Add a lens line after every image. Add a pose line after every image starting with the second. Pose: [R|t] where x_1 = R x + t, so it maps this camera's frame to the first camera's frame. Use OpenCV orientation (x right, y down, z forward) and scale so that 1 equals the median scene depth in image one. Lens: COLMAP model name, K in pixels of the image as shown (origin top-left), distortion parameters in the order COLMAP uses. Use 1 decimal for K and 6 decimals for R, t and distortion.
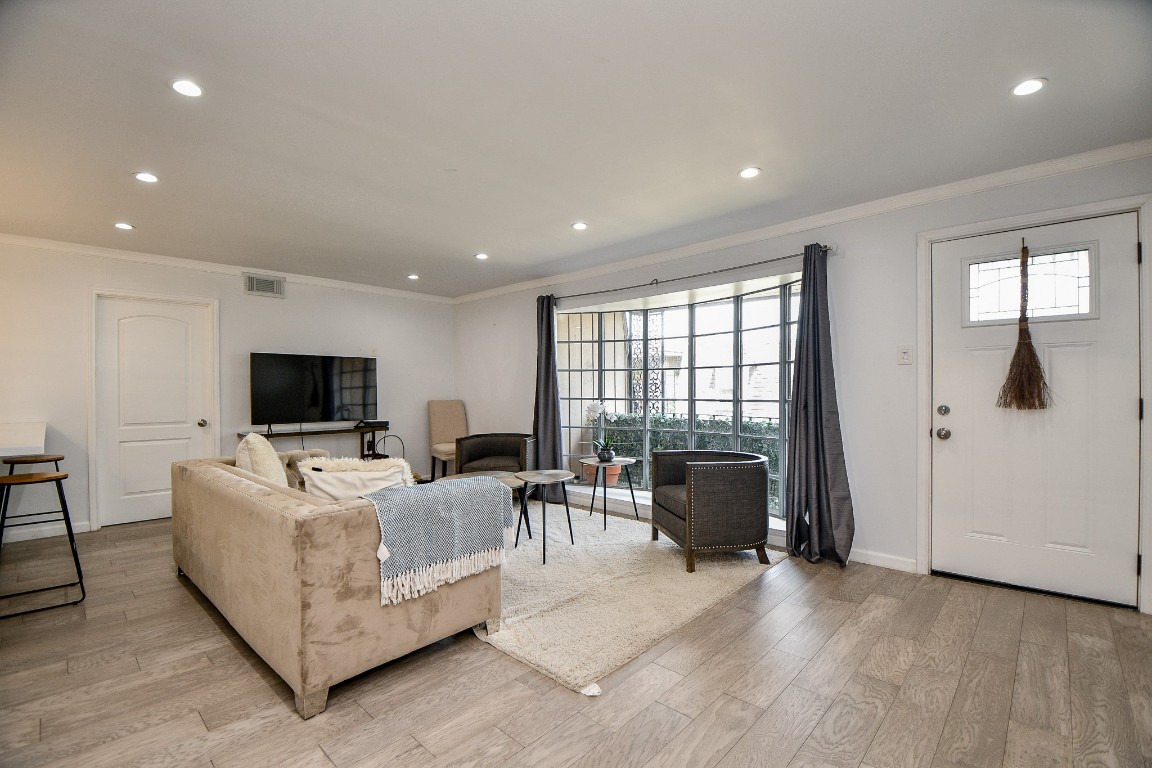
lens RADIAL K [[509.9, 0, 575.2], [0, 509.9, 392.7], [0, 0, 1]] dist [-0.000964, -0.009168]
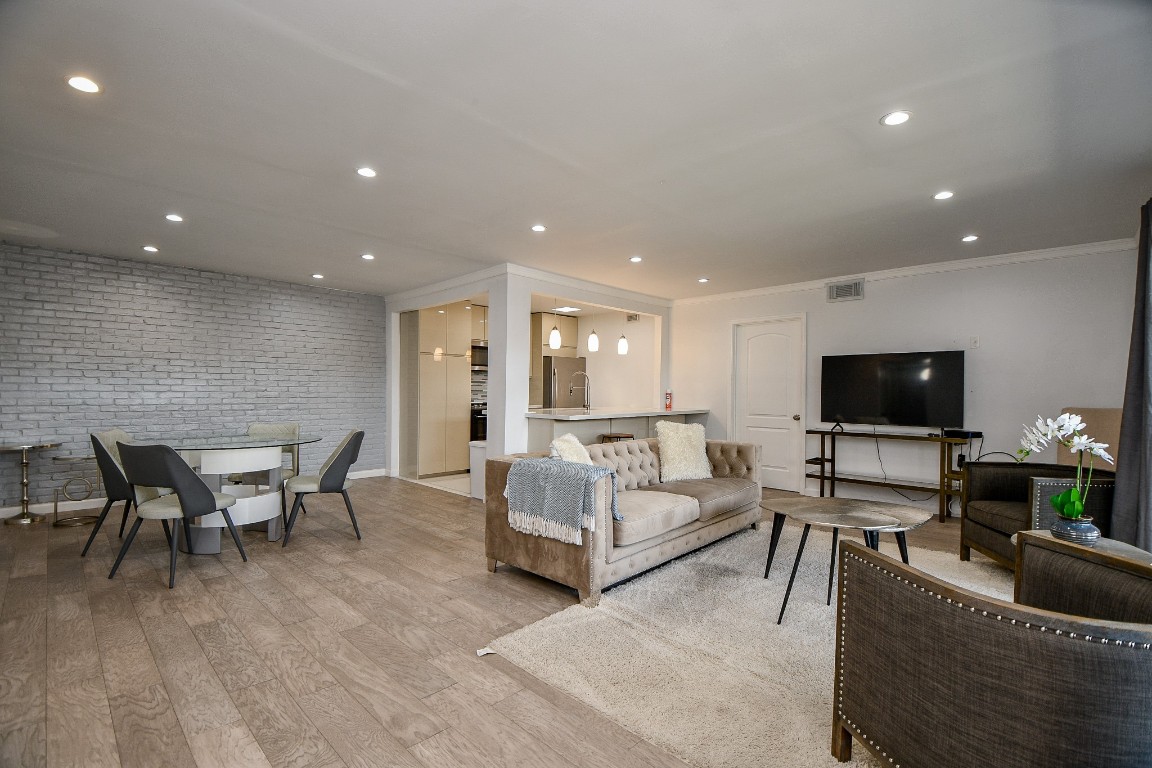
lens RADIAL K [[509.9, 0, 577.4], [0, 509.9, 396.5], [0, 0, 1]] dist [-0.000964, -0.009168]
pose [[-0.007878, 0.012475, -0.999891, 0.727448], [-0.009782, 0.999873, 0.012552, -0.000722], [0.999921, 0.009880, -0.007755, 0.757236]]
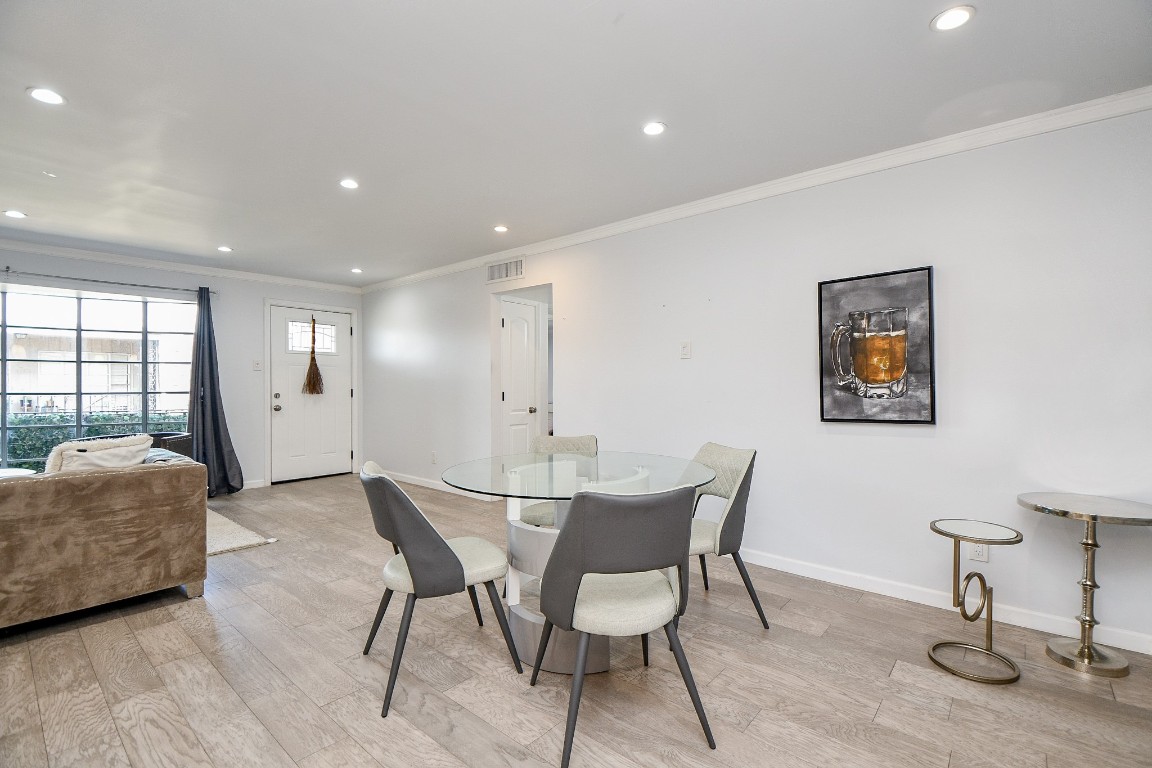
lens RADIAL K [[509.9, 0, 594.1], [0, 509.9, 390.5], [0, 0, 1]] dist [-0.000964, -0.009168]
pose [[-0.068566, -0.004835, 0.997635, -1.229115], [-0.000328, 0.999988, 0.004824, 0.006133], [-0.997647, 0.000004, -0.068566, -0.047906]]
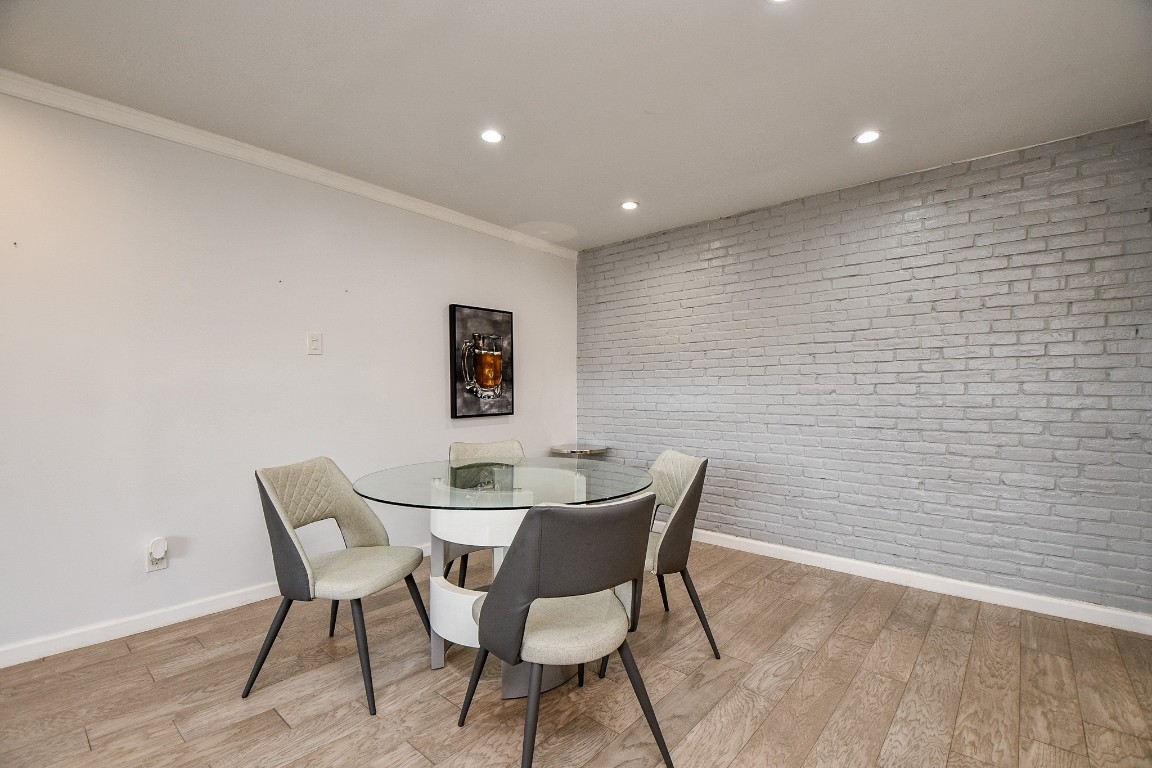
lens RADIAL K [[509.9, 0, 567.2], [0, 509.9, 394.0], [0, 0, 1]] dist [-0.000964, -0.009168]
pose [[-0.999549, 0.004315, -0.029724, -0.544350], [0.004267, 0.999990, 0.001665, 0.011539], [0.029731, 0.001538, -0.999557, 0.622070]]
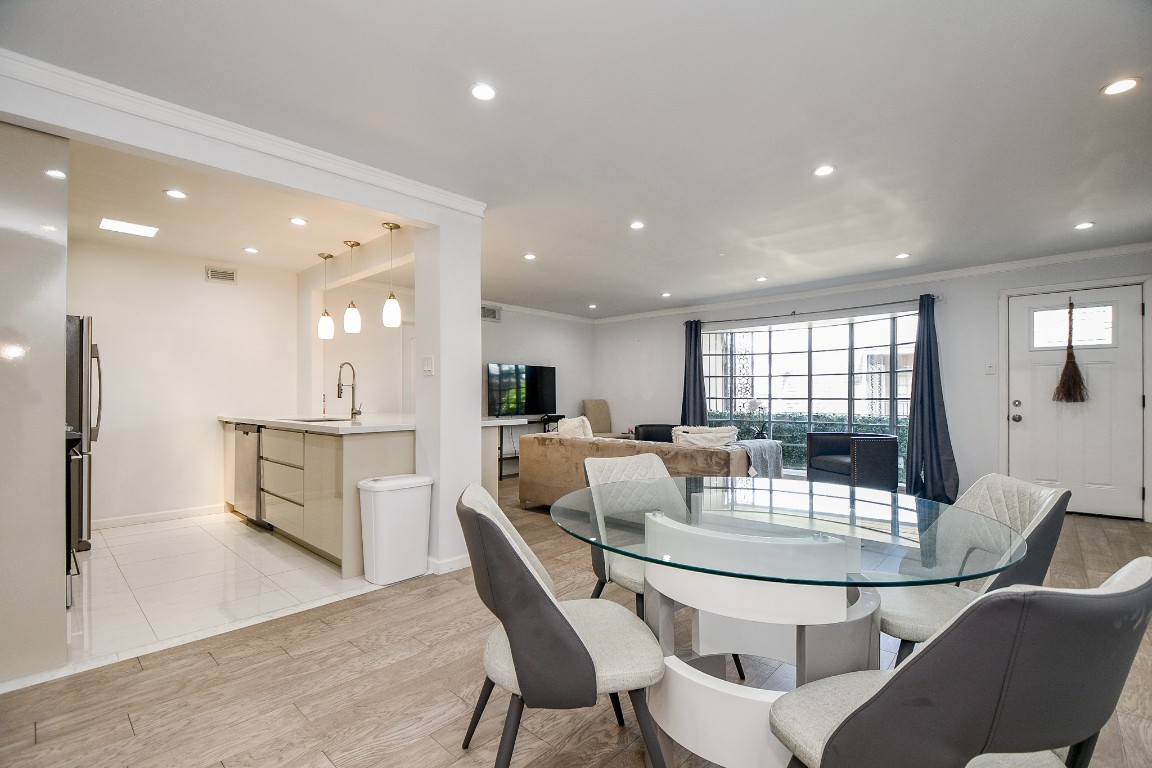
lens RADIAL K [[509.9, 0, 567.7], [0, 509.9, 389.2], [0, 0, 1]] dist [-0.000964, -0.009168]
pose [[0.999993, 0.002220, 0.003027, -0.666200], [-0.002168, 0.999853, -0.017016, 0.020724], [-0.003064, 0.017009, 0.999851, -0.558521]]
